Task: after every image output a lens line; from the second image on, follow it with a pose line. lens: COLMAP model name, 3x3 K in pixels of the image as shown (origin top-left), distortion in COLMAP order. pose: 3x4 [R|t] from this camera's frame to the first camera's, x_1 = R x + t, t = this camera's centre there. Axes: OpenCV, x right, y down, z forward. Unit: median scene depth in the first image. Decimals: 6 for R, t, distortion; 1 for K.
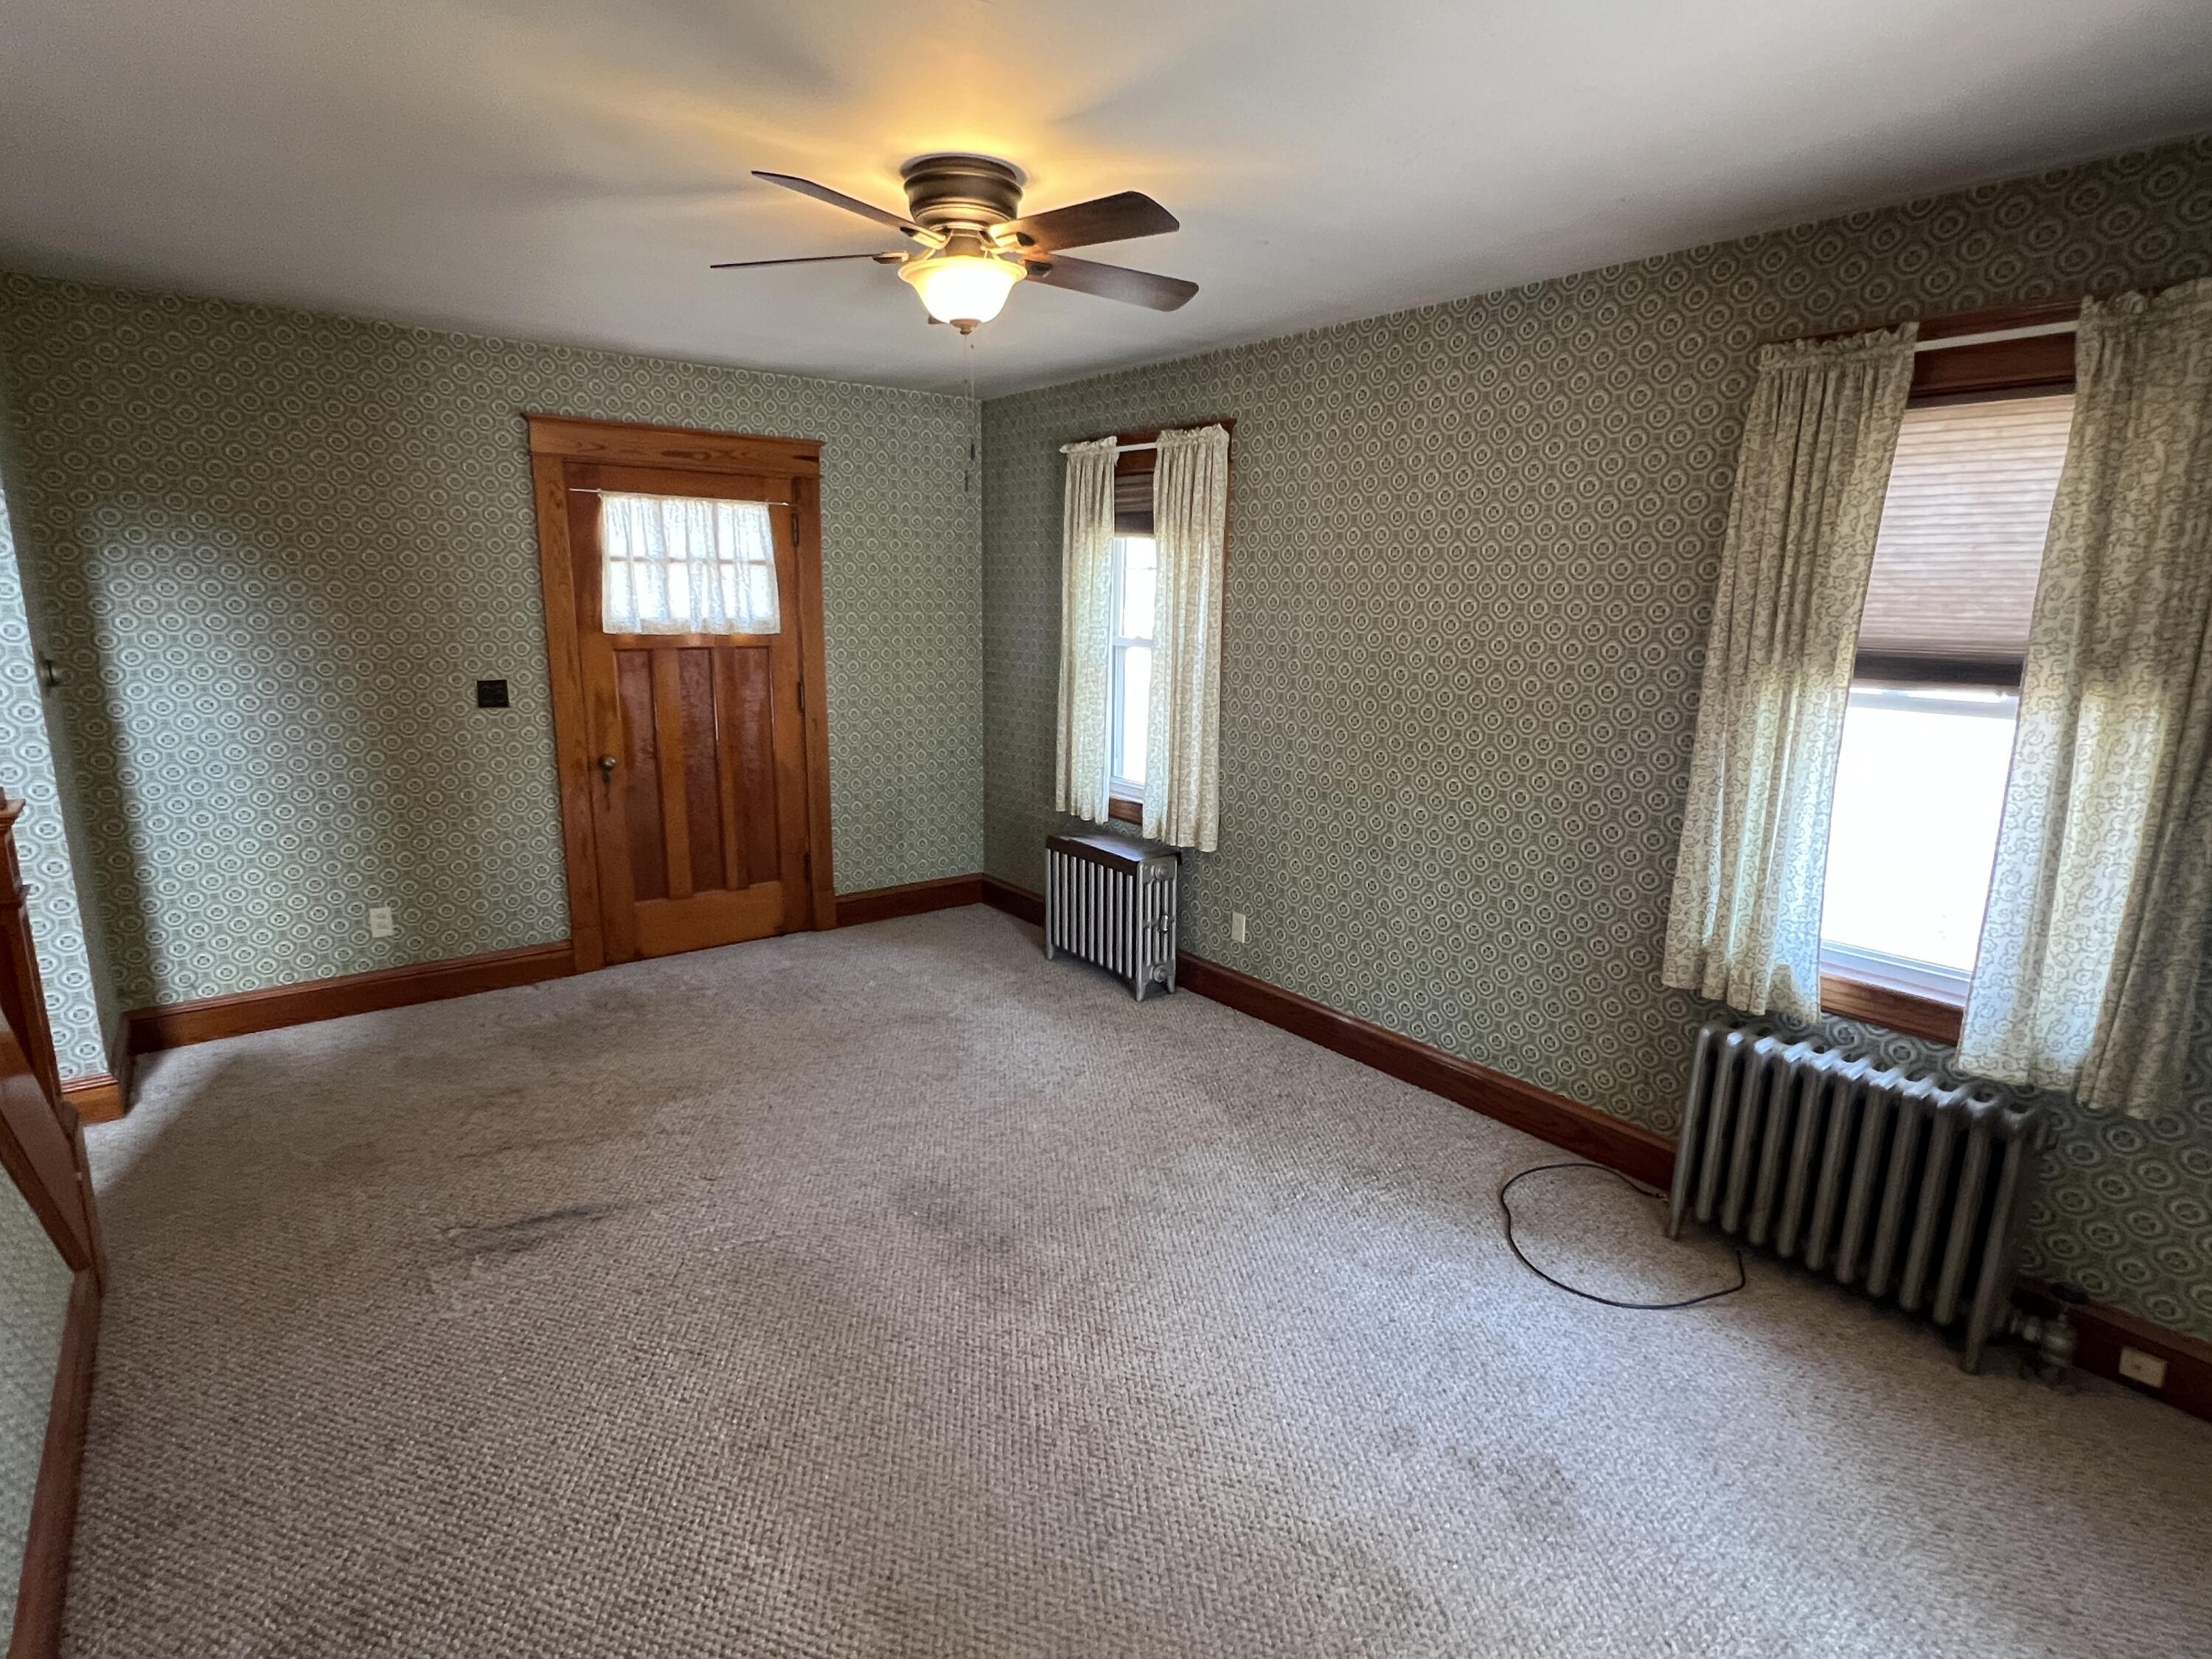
lens RADIAL K [[1125.8, 0, 1098.1], [0, 1125.8, 829.1], [0, 0, 1]] dist [-0.000529, -0.000196]
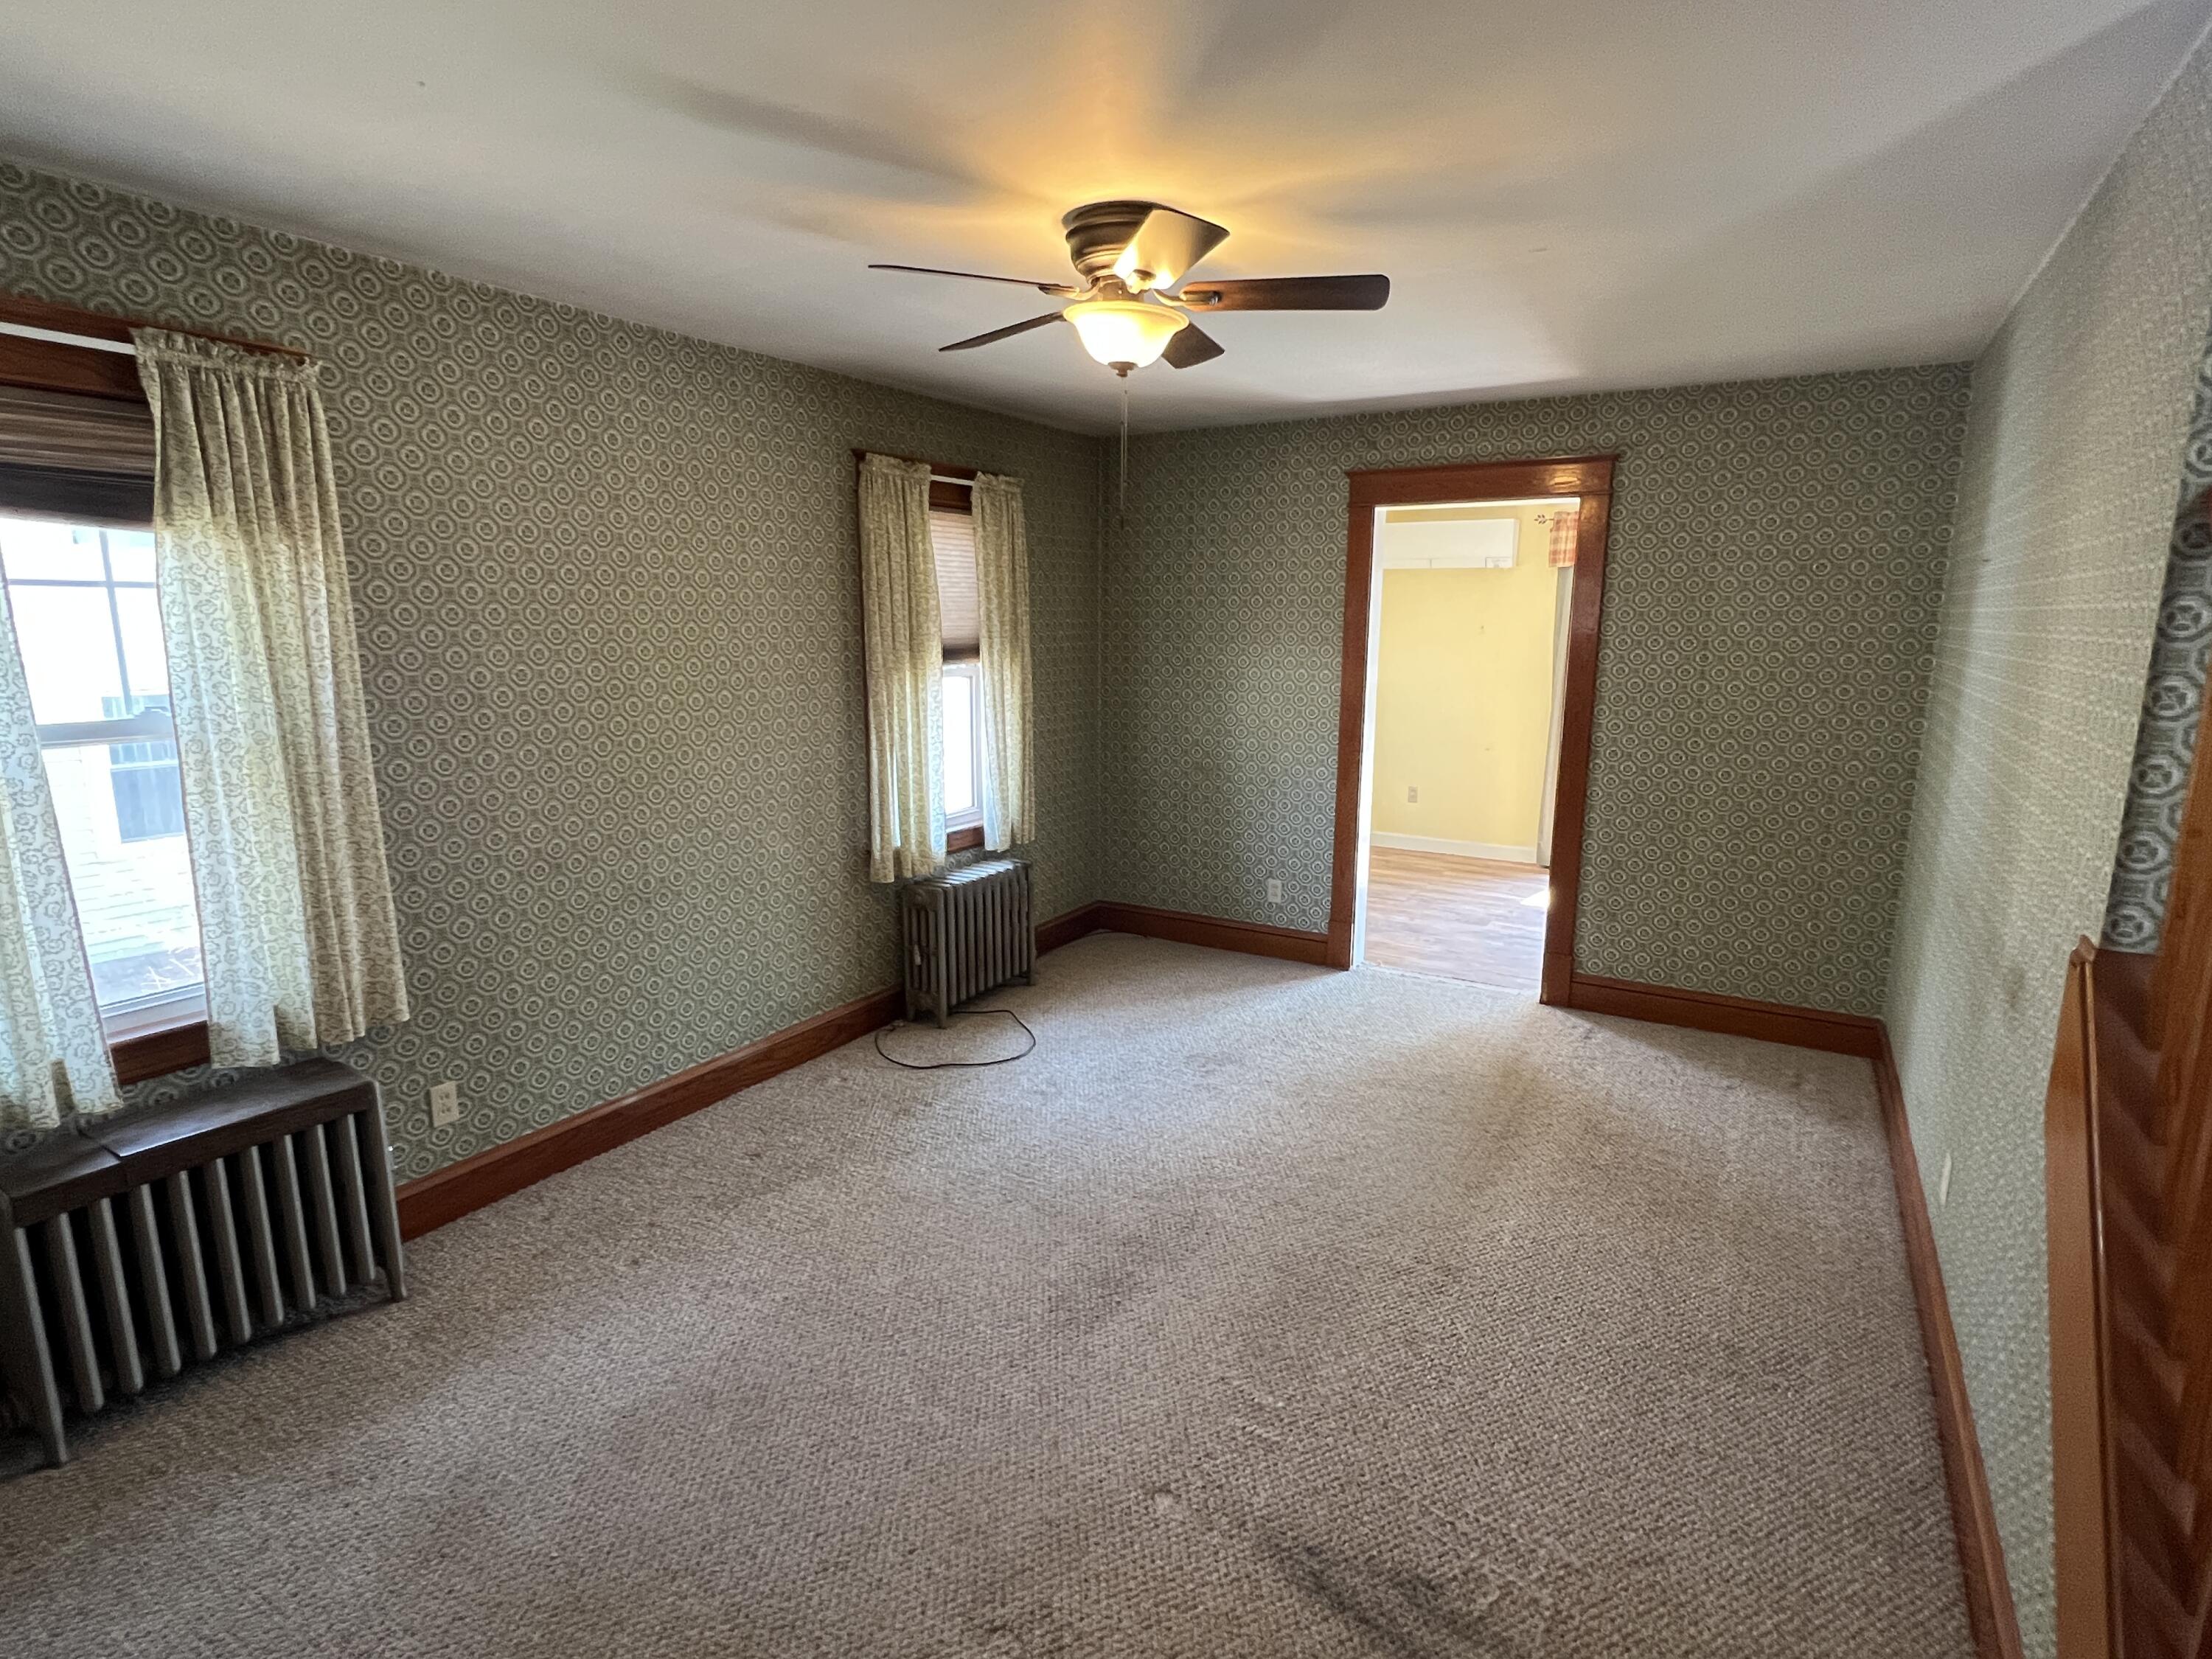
lens RADIAL K [[1115.1, 0, 1109.1], [0, 1115.1, 814.6], [0, 0, 1]] dist [0.000702, 0.000134]
pose [[-0.354162, -0.182164, 0.917271, -0.873647], [0.190092, 0.946345, 0.261334, -0.258140], [-0.915661, 0.266920, -0.300531, 1.112090]]
